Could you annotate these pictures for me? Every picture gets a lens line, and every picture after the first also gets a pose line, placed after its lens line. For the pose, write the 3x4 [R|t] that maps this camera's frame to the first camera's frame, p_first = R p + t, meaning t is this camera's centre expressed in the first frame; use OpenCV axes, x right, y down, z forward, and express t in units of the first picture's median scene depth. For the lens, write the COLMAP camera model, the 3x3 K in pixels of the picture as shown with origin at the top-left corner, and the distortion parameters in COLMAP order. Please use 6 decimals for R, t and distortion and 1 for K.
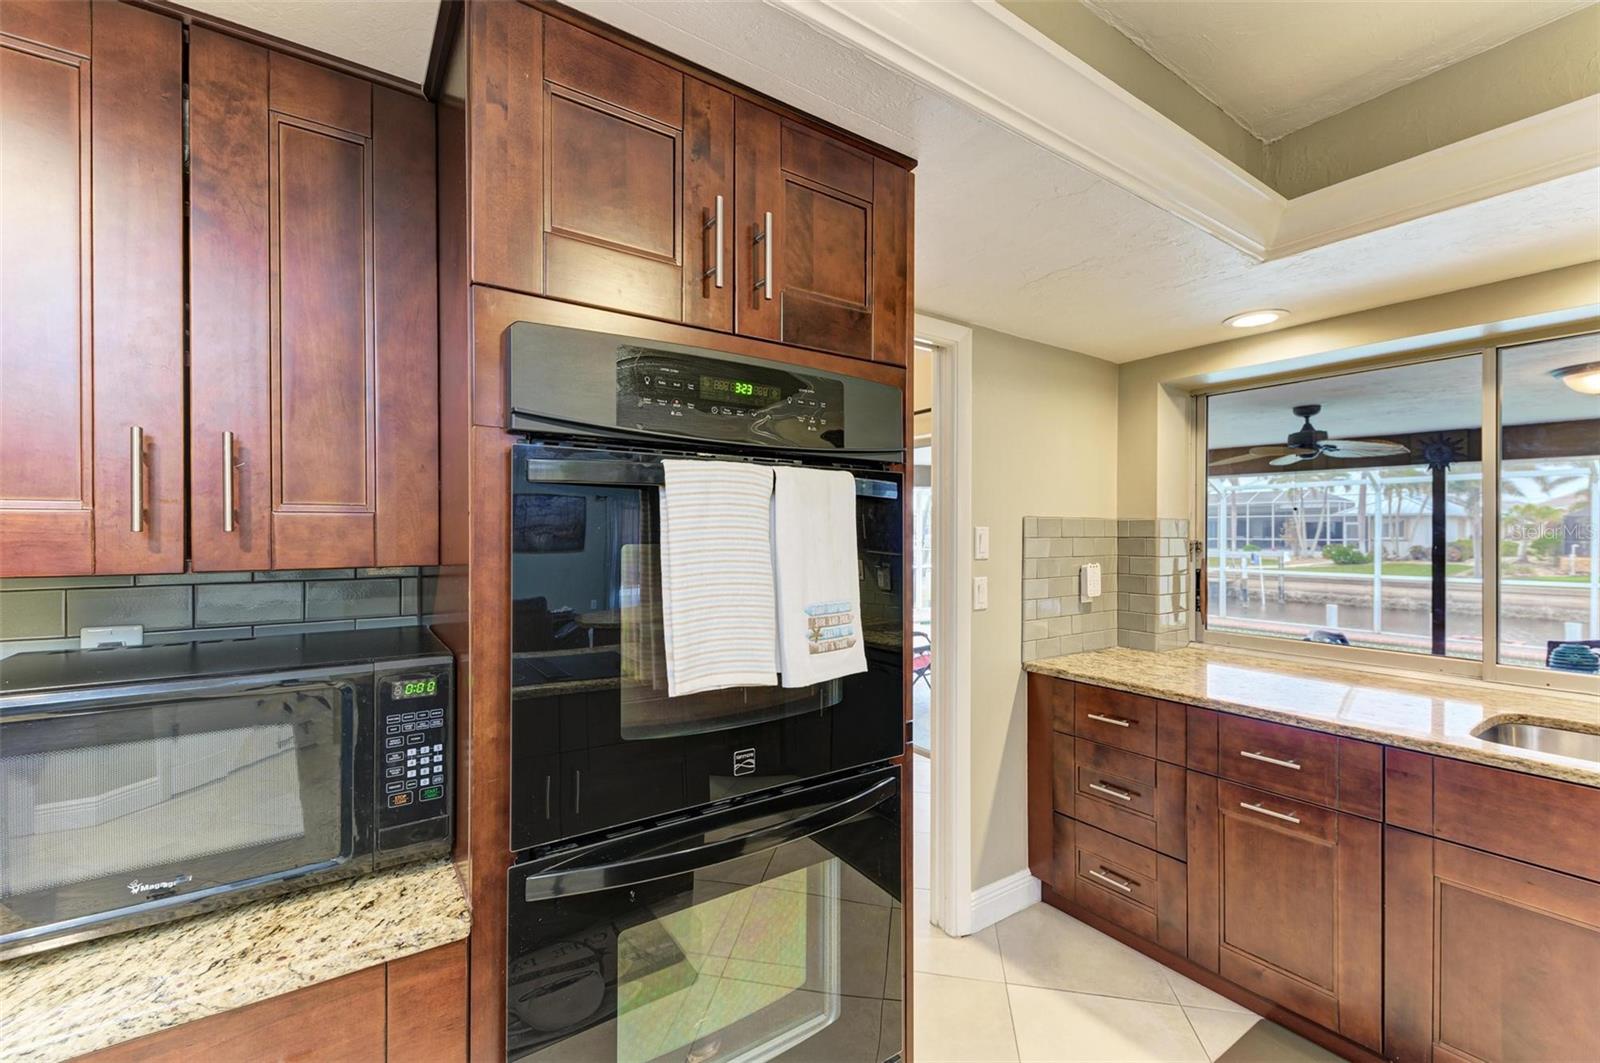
lens RADIAL K [[674.1, 0, 792.0], [0, 674.1, 529.3], [0, 0, 1]] dist [0.015394, -0.005673]
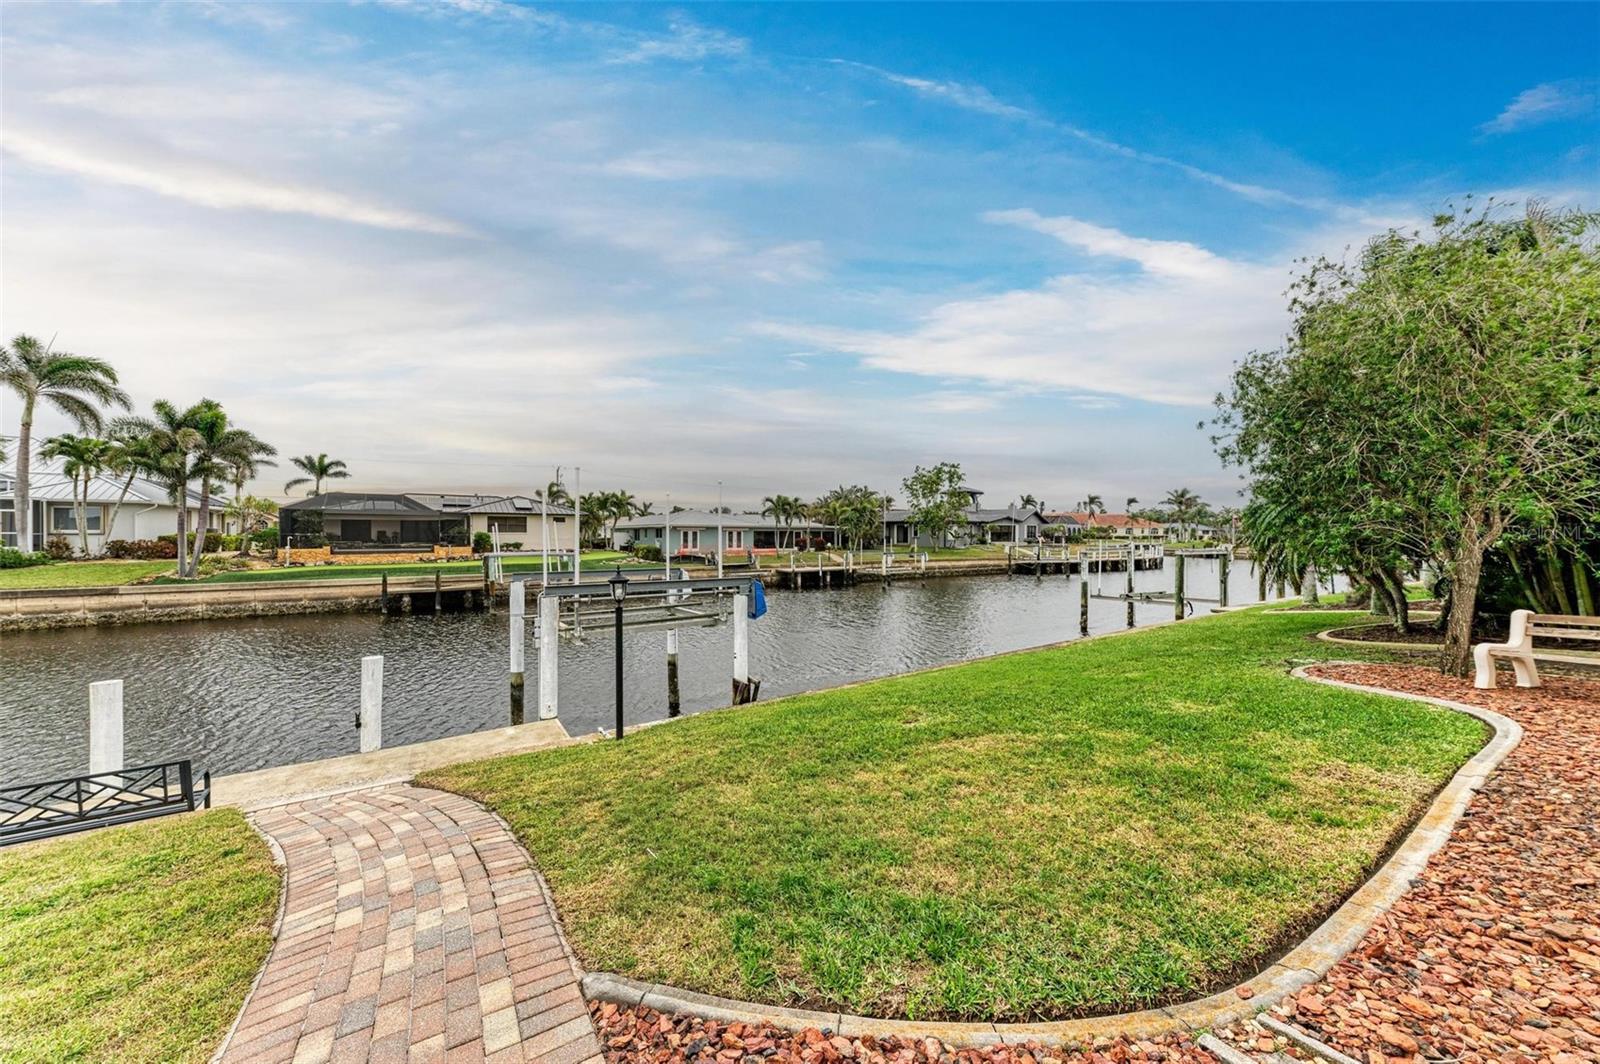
lens RADIAL K [[560.8, 0, 804.3], [0, 560.8, 537.4], [0, 0, 1]] dist [0.008773, -0.003068]
pose [[0.017346, -0.008273, 0.999815, 1.904769], [-0.003022, 0.999961, 0.008327, 0.087369], [-0.999845, -0.003166, 0.017320, 1.277107]]
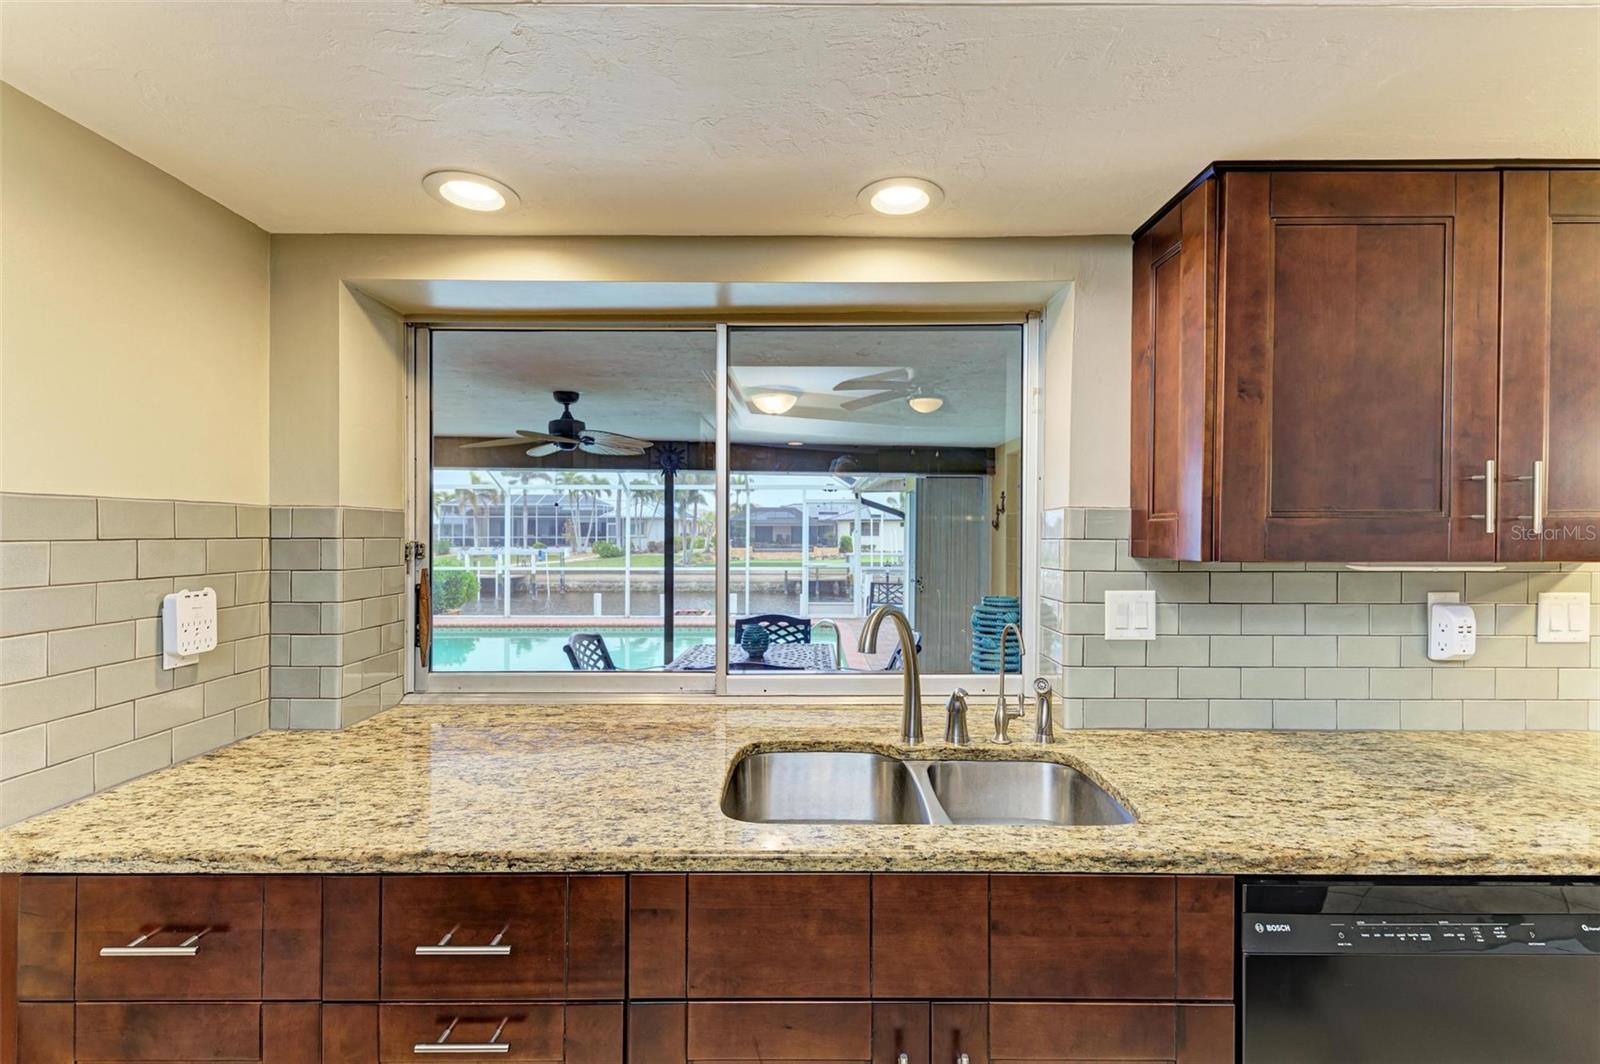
lens RADIAL K [[674.1, 0, 802.1], [0, 674.1, 532.8], [0, 0, 1]] dist [0.015394, -0.005673]
pose [[0.571046, -0.002770, 0.820913, 0.160777], [-0.002615, 0.999983, 0.005194, 0.001922], [-0.820914, -0.005113, 0.571029, 0.183417]]
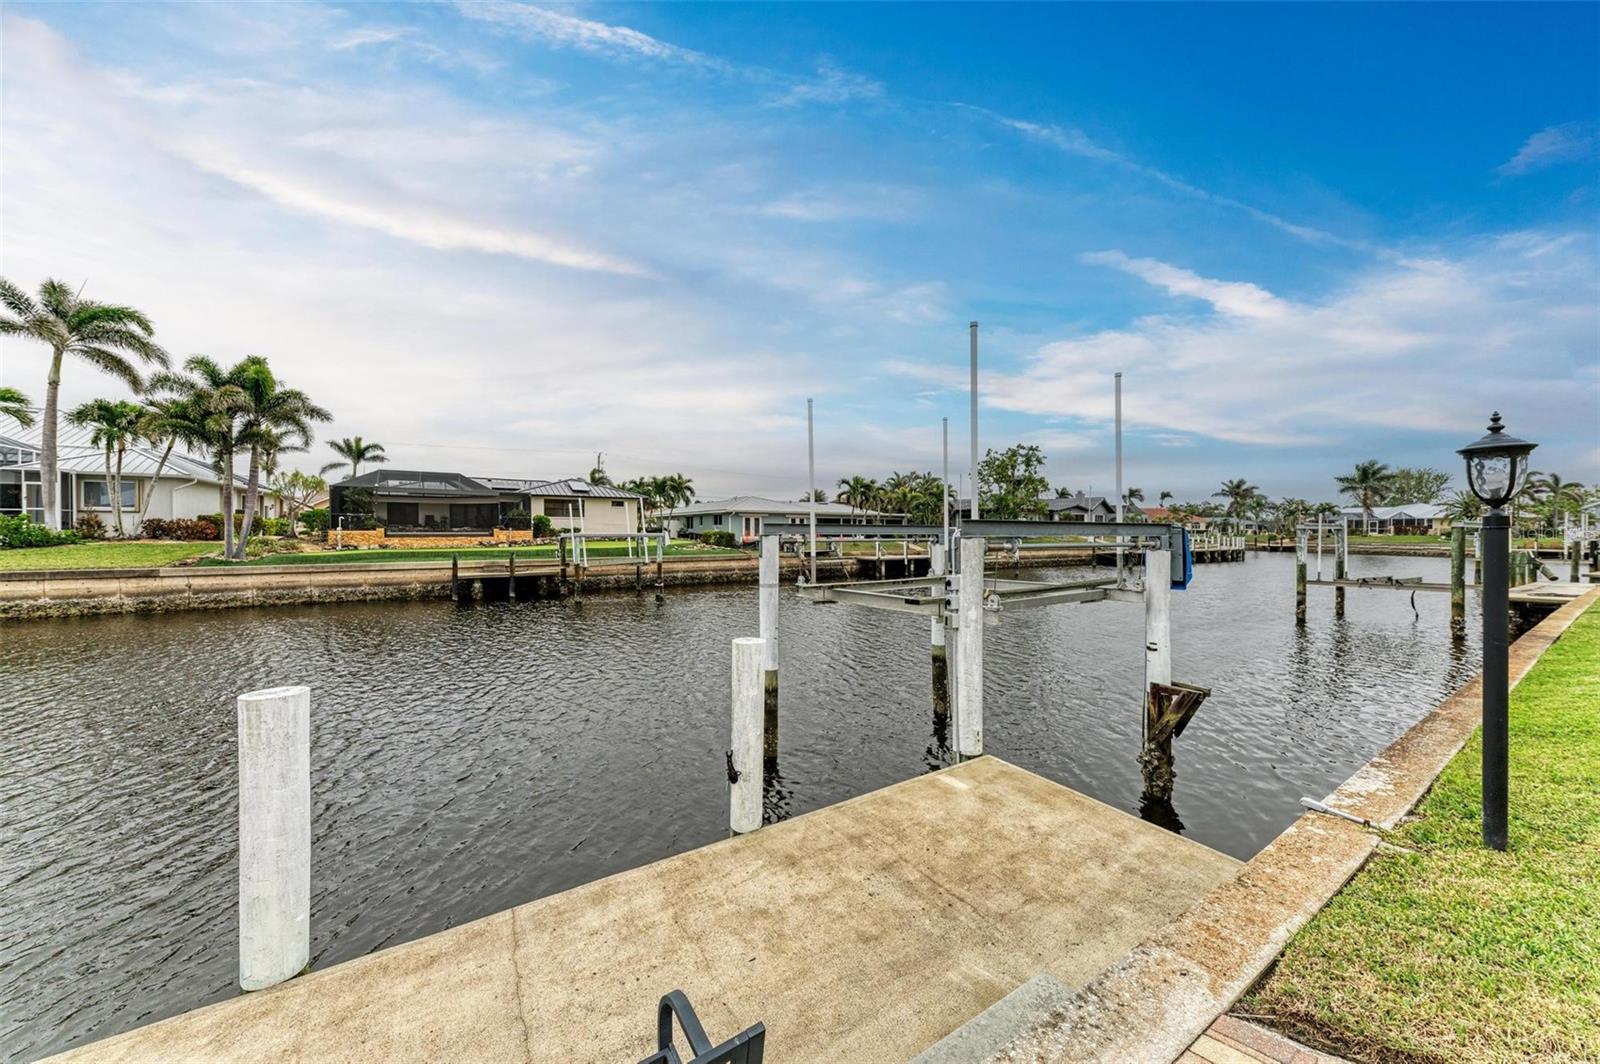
lens RADIAL K [[560.8, 0, 803.4], [0, 560.8, 537.6], [0, 0, 1]] dist [0.008773, -0.003068]
pose [[0.033873, -0.012979, 0.999342, 2.478311], [-0.004009, 0.999906, 0.013122, 0.233712], [-0.999418, -0.004451, 0.033818, 2.118757]]
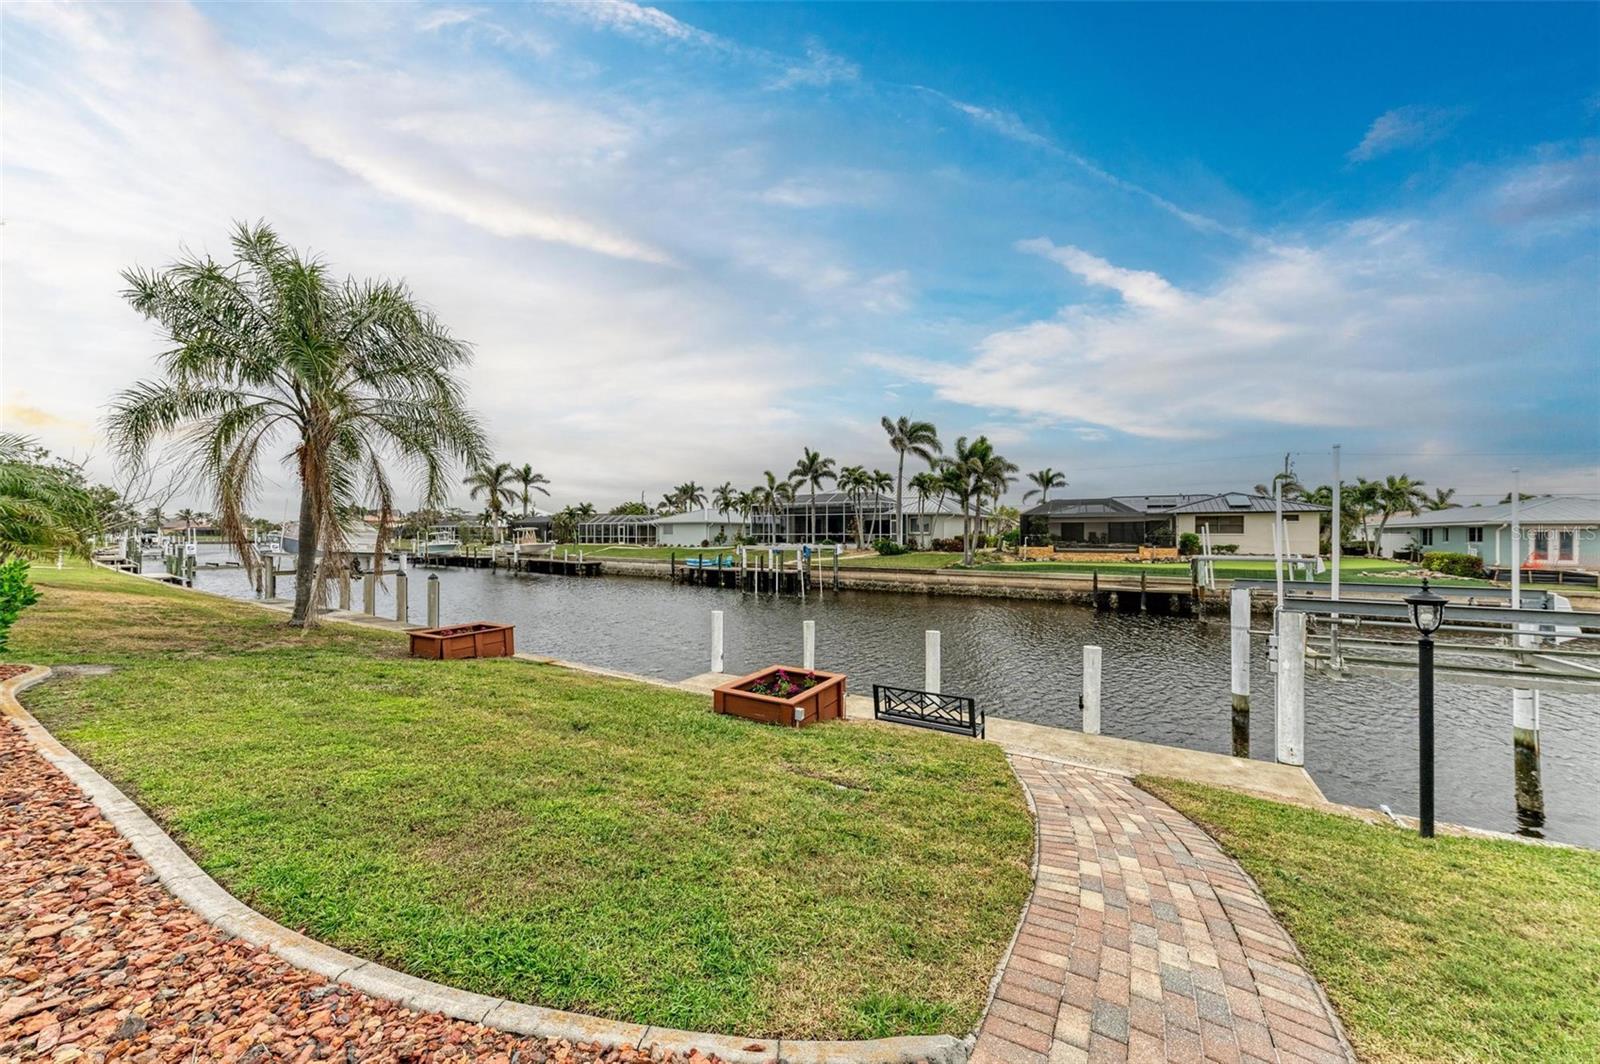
lens RADIAL K [[560.8, 0, 796.2], [0, 560.8, 538.5], [0, 0, 1]] dist [0.008773, -0.003068]
pose [[0.910173, -0.002307, 0.414223, 1.932655], [-0.002243, 0.999942, 0.010497, 0.094254], [-0.414223, -0.010483, 0.910115, 1.327176]]
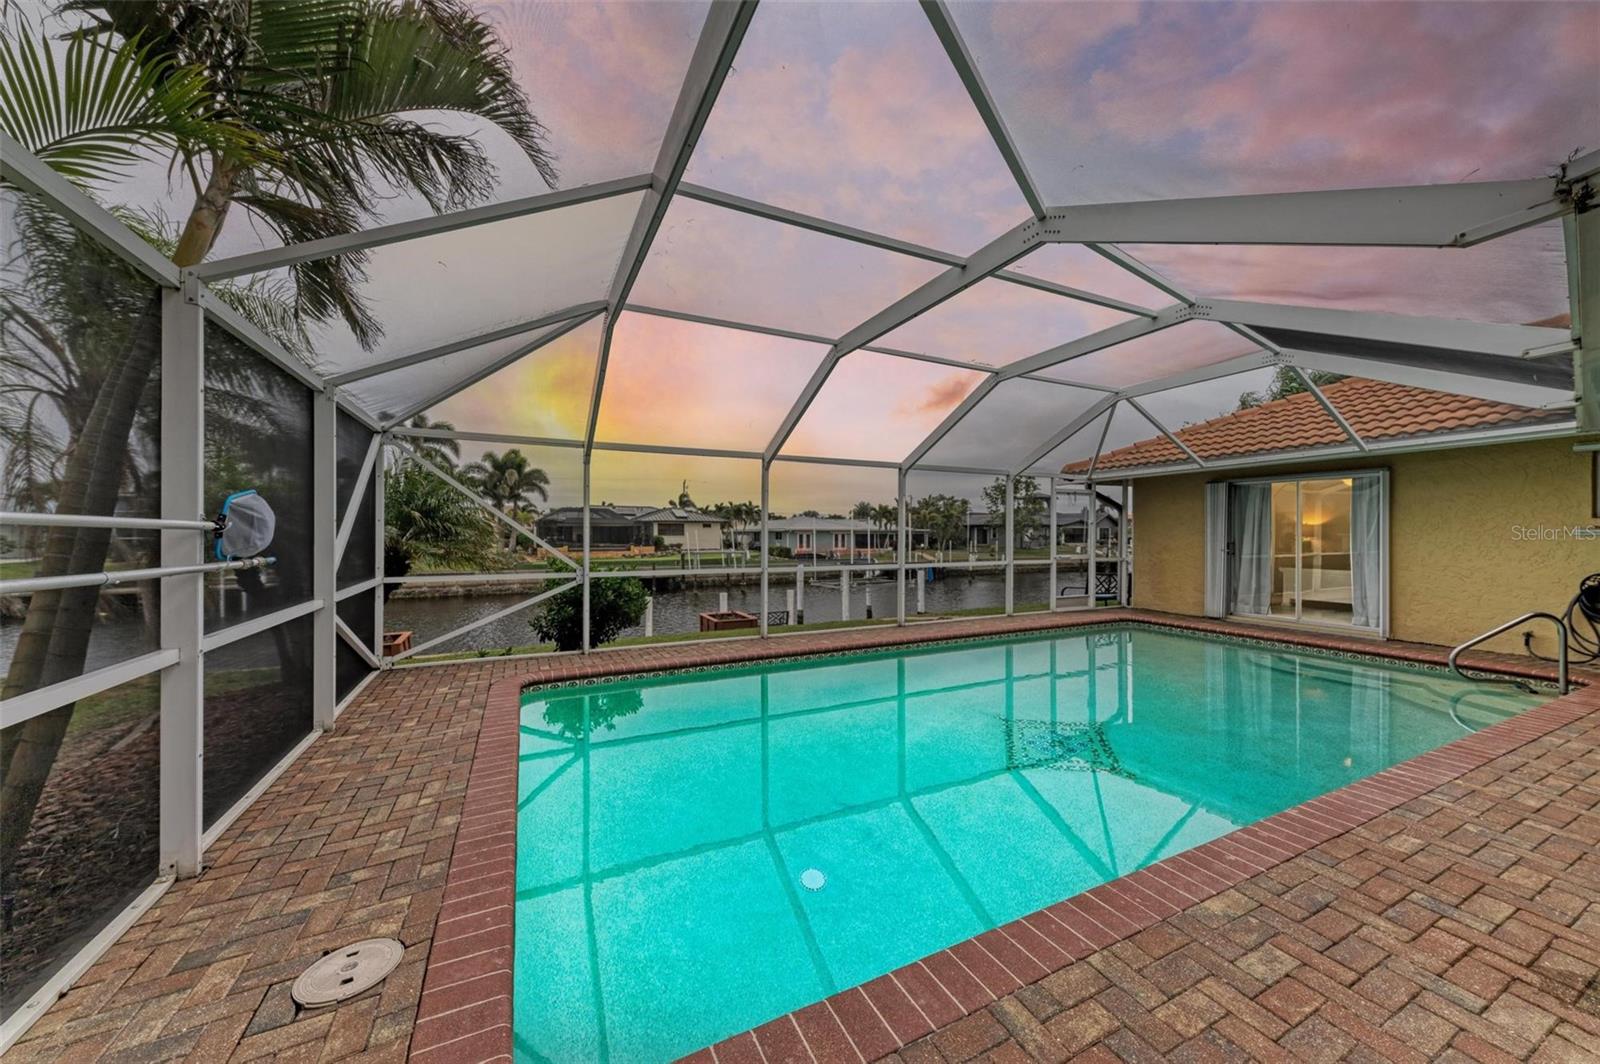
lens RADIAL K [[560.8, 0, 800.1], [0, 560.8, 536.2], [0, 0, 1]] dist [0.008773, -0.003068]
pose [[0.143038, -0.004680, 0.989706, 0.187863], [-0.001631, 0.999986, 0.004964, 0.056282], [-0.989716, -0.002324, 0.143028, 1.721913]]
